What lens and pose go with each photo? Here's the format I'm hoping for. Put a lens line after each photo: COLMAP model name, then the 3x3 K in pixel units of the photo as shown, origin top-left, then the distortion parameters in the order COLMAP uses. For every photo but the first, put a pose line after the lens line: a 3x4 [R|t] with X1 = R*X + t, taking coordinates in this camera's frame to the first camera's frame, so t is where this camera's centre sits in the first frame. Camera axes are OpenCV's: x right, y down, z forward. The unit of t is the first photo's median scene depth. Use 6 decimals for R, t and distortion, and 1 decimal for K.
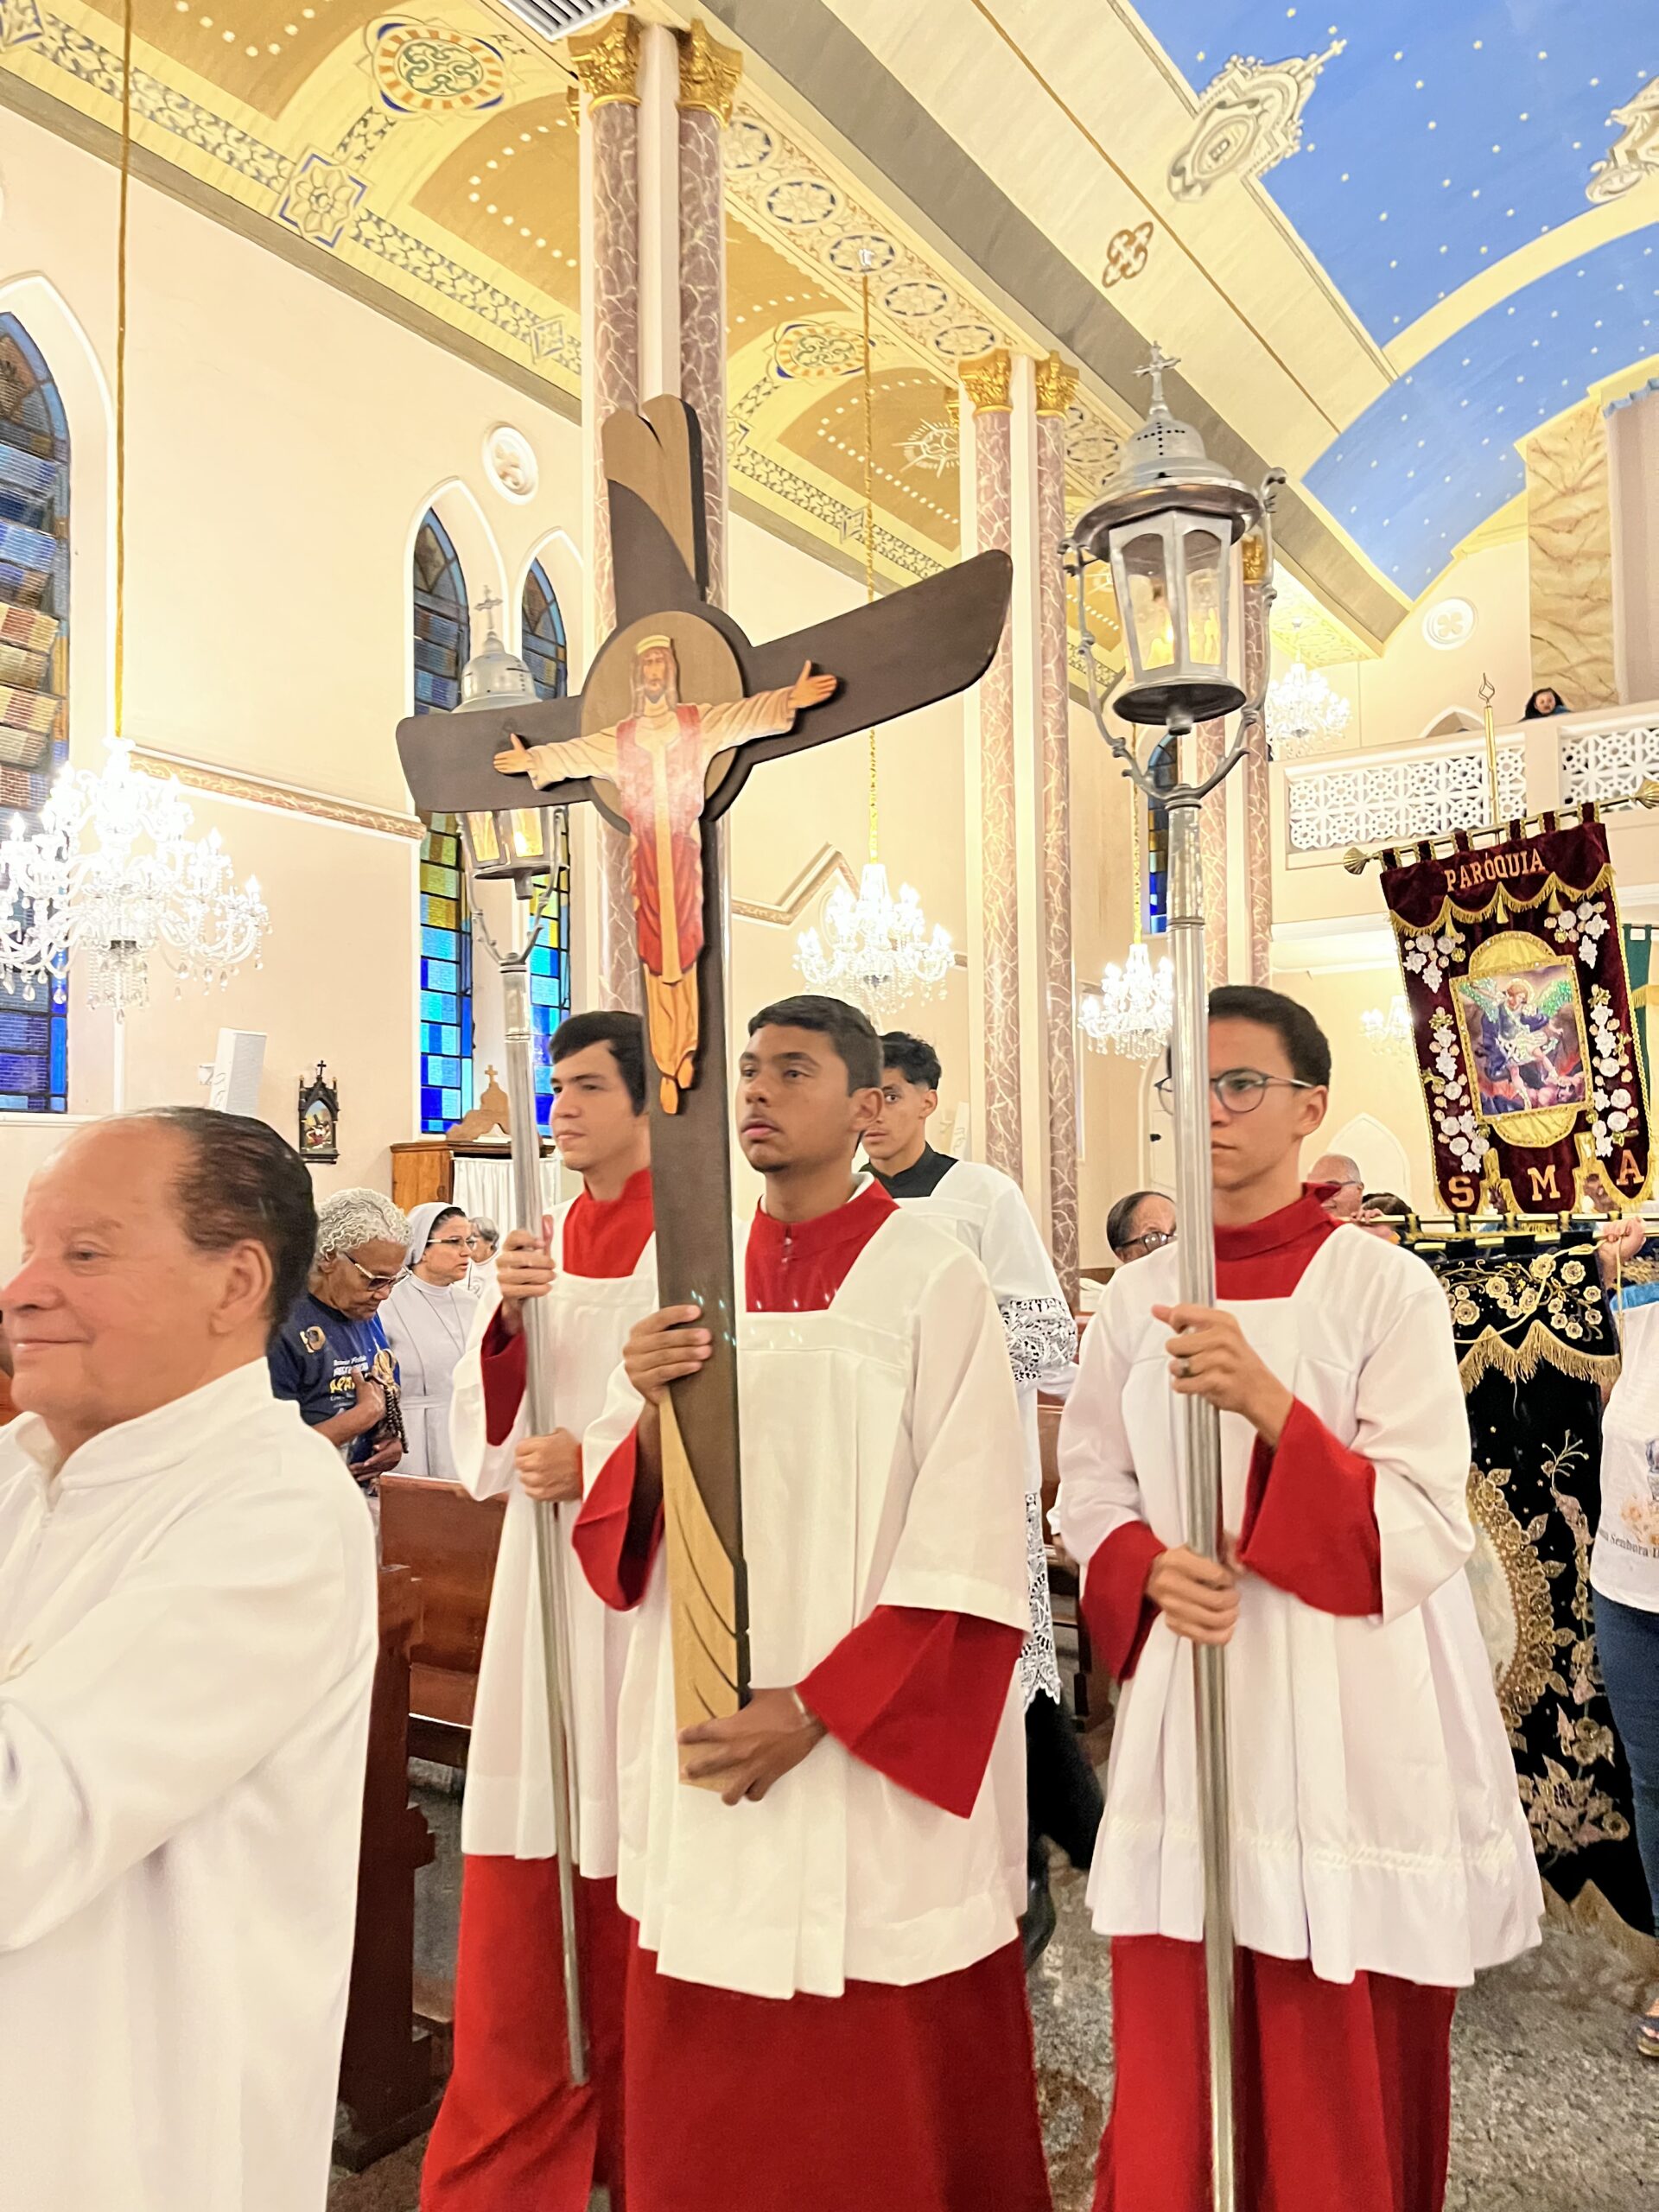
lens RADIAL K [[1613.4, 0, 803.4], [0, 1613.4, 1112.5], [0, 0, 1]] dist [0.060045, -0.000204]
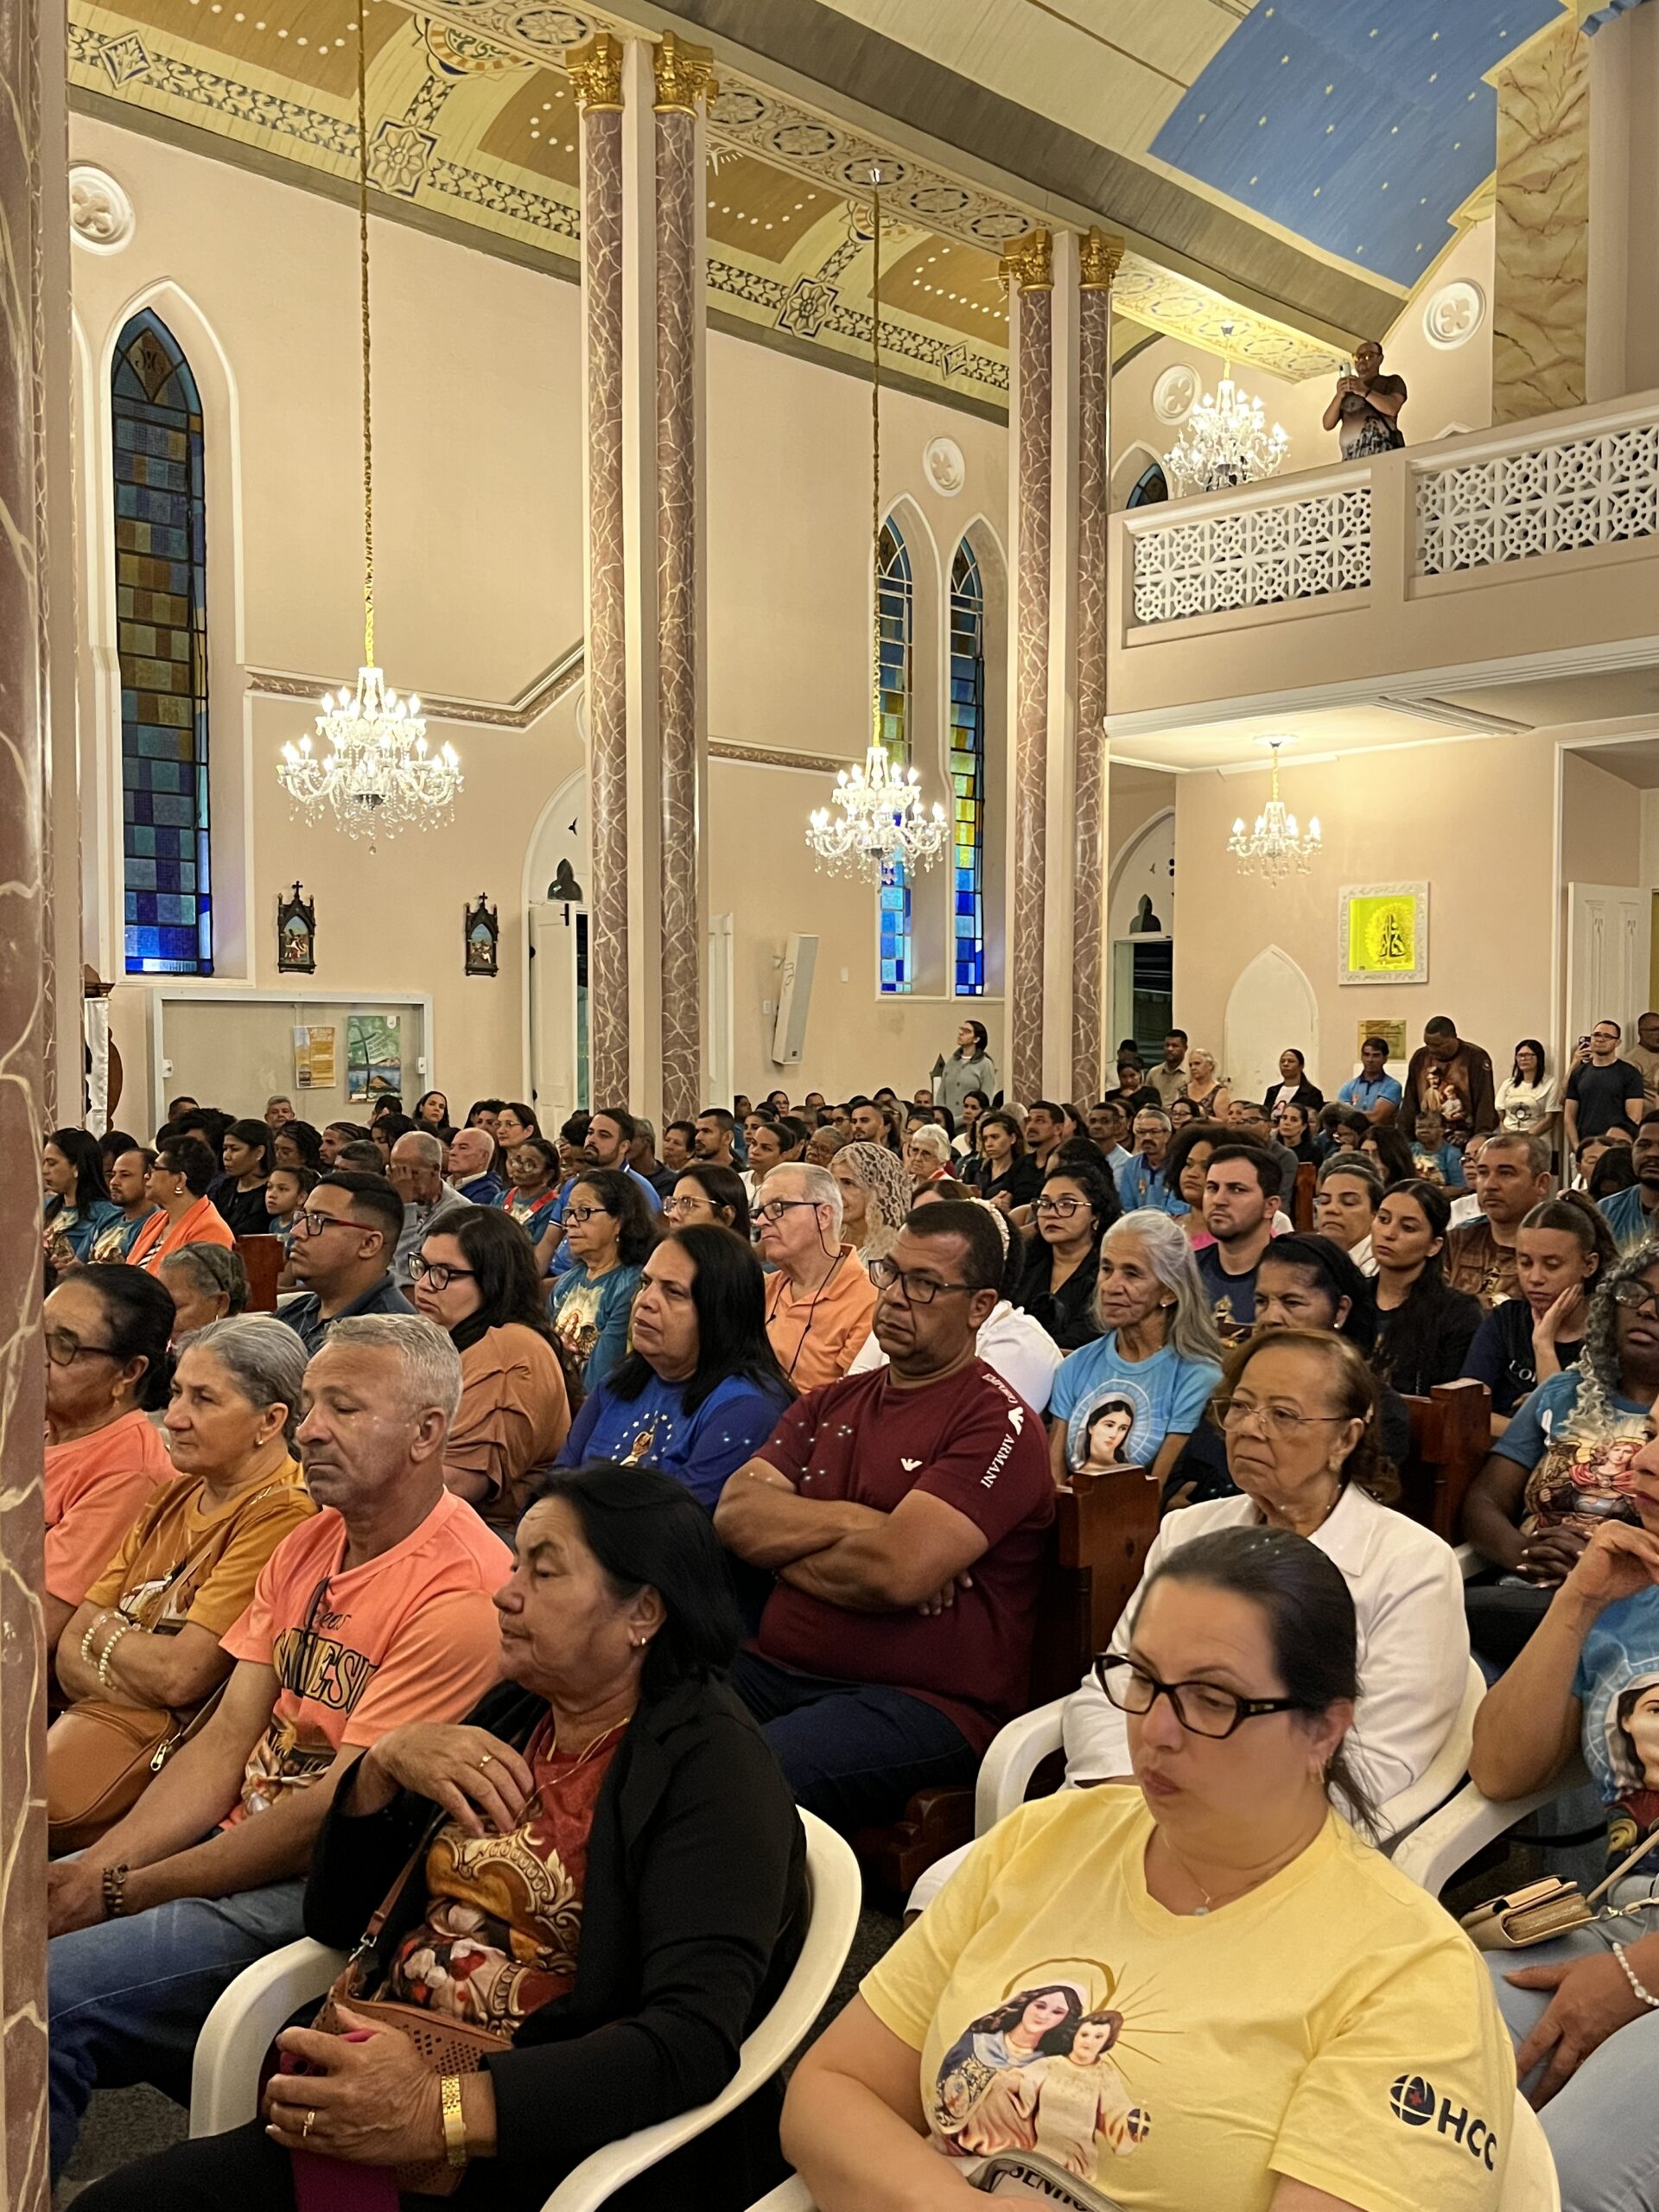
lens RADIAL K [[1972.2, 0, 829.5], [0, 1972.2, 1106.0], [0, 0, 1]] dist [0.049696, -0.005230]
pose [[0.983650, 0.014164, -0.179535, 0.424171], [0.001426, 0.996258, 0.086412, -0.007253], [0.180087, -0.085255, 0.979949, -0.031768]]
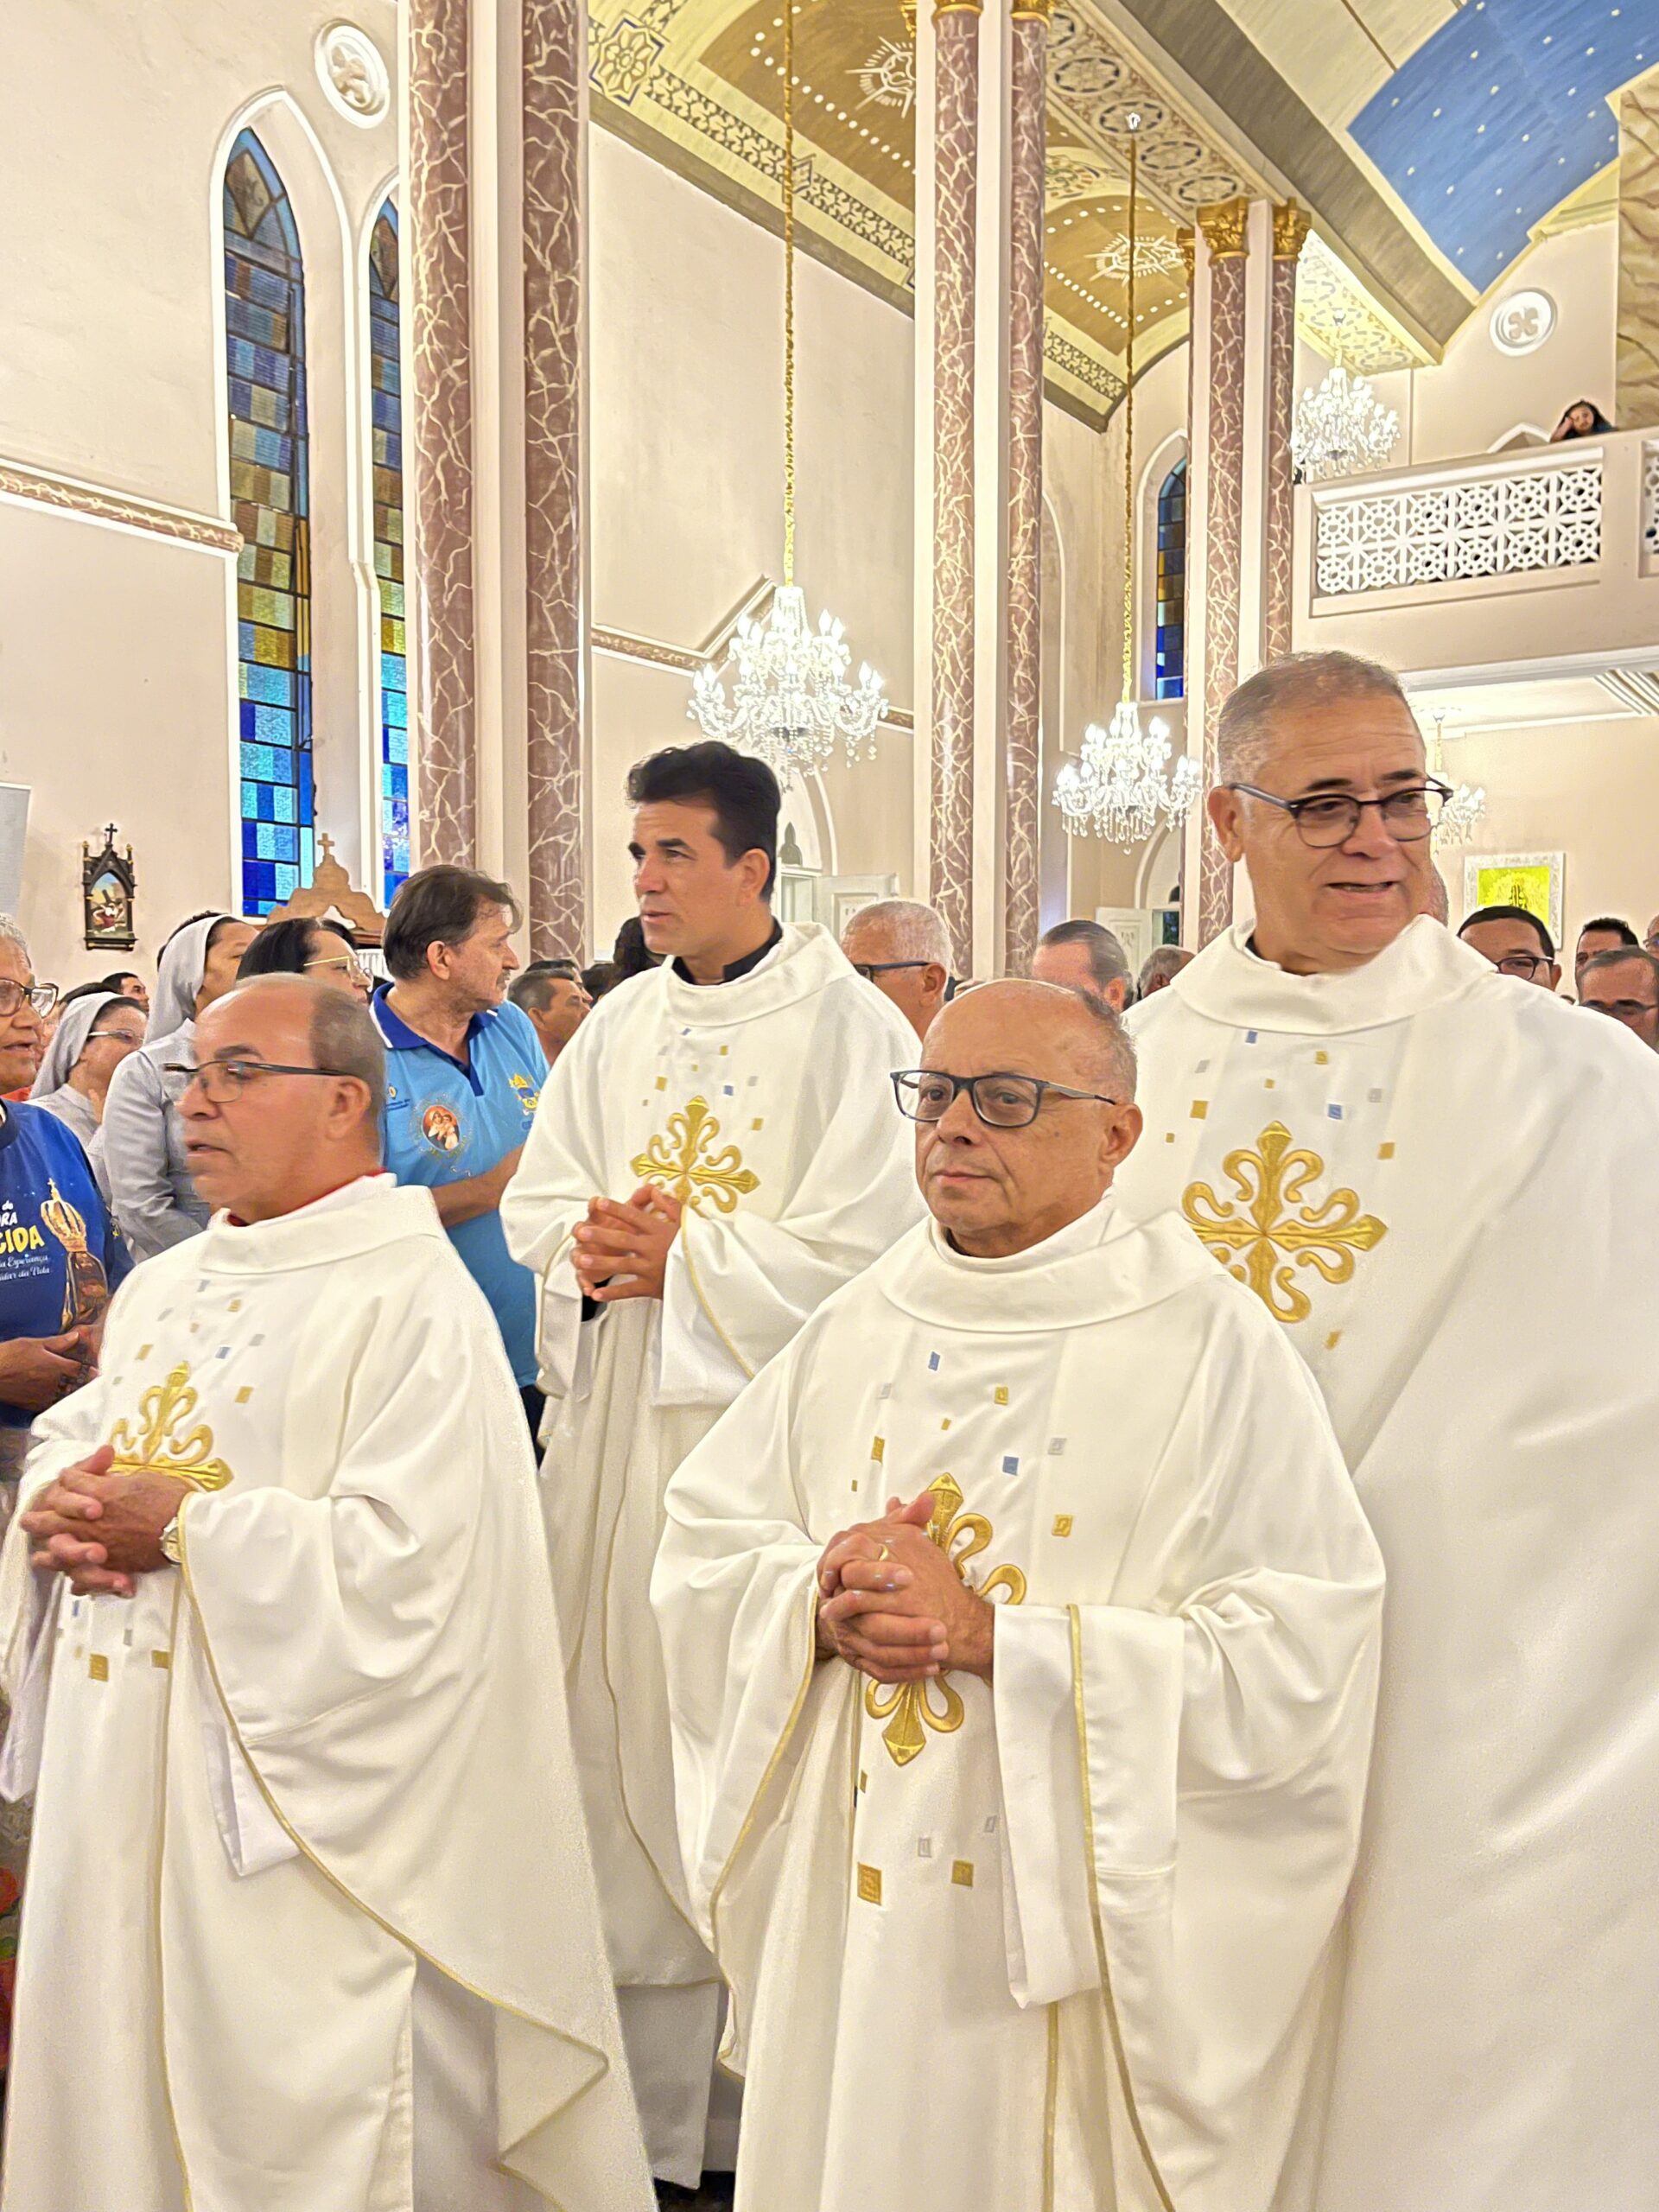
lens RADIAL K [[1789.6, 0, 794.8], [0, 1789.6, 1098.3], [0, 0, 1]] dist [0.028893, 0.008623]
pose [[0.999920, 0.011826, 0.004433, 0.039351], [-0.012212, 0.994881, 0.100314, 0.009133], [-0.003224, -0.100360, 0.994946, 0.070590]]
